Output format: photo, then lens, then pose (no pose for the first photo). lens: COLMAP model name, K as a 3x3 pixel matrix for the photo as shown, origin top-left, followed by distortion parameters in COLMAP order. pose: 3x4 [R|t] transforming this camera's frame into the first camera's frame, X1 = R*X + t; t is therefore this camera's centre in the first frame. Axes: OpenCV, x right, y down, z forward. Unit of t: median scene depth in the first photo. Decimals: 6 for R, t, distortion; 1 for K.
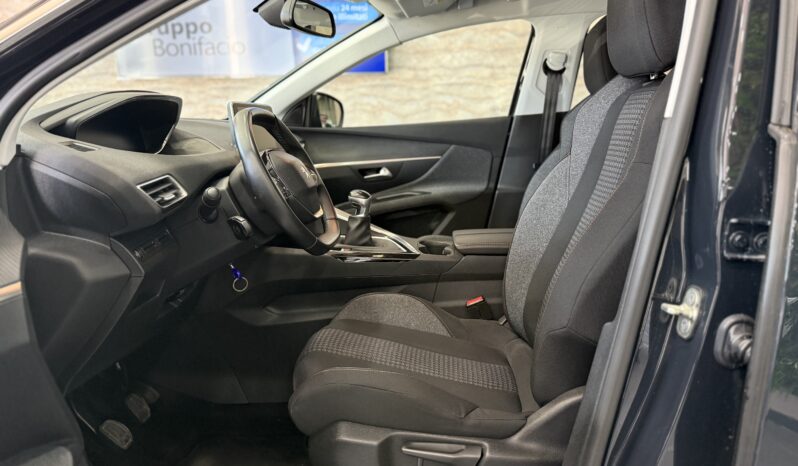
lens RADIAL K [[552.0, 0, 403.1], [0, 552.0, 249.3], [0, 0, 1]] dist [0.130873, -0.234013]
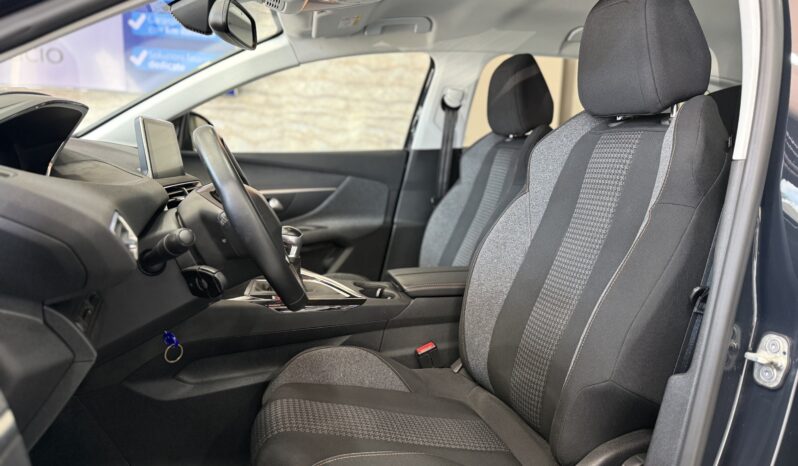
lens RADIAL K [[552.0, 0, 403.1], [0, 552.0, 249.3], [0, 0, 1]] dist [0.130873, -0.234013]
pose [[0.946194, -0.013433, 0.323320, -0.148454], [0.030827, 0.998336, -0.048737, -0.019055], [-0.322127, 0.056081, 0.945034, 0.105415]]
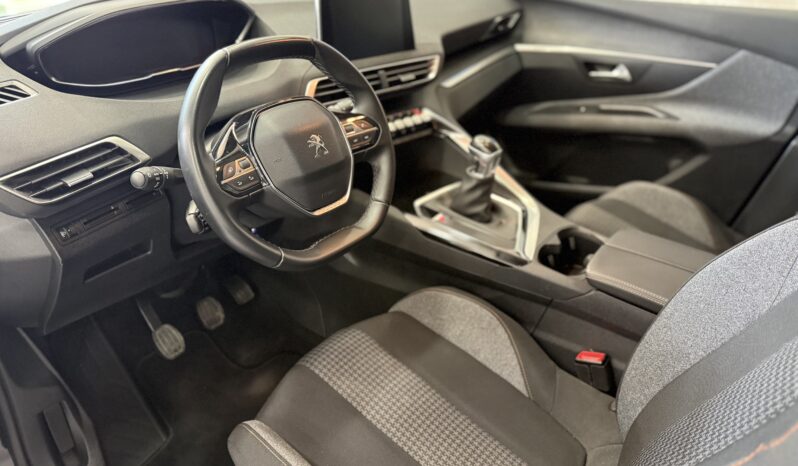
lens RADIAL K [[552.0, 0, 403.1], [0, 552.0, 249.3], [0, 0, 1]] dist [0.130873, -0.234013]
pose [[0.826645, 0.337845, -0.450020, 0.151280], [-0.175840, 0.914755, 0.363736, -0.167940], [0.534544, -0.221549, 0.815585, 0.278004]]
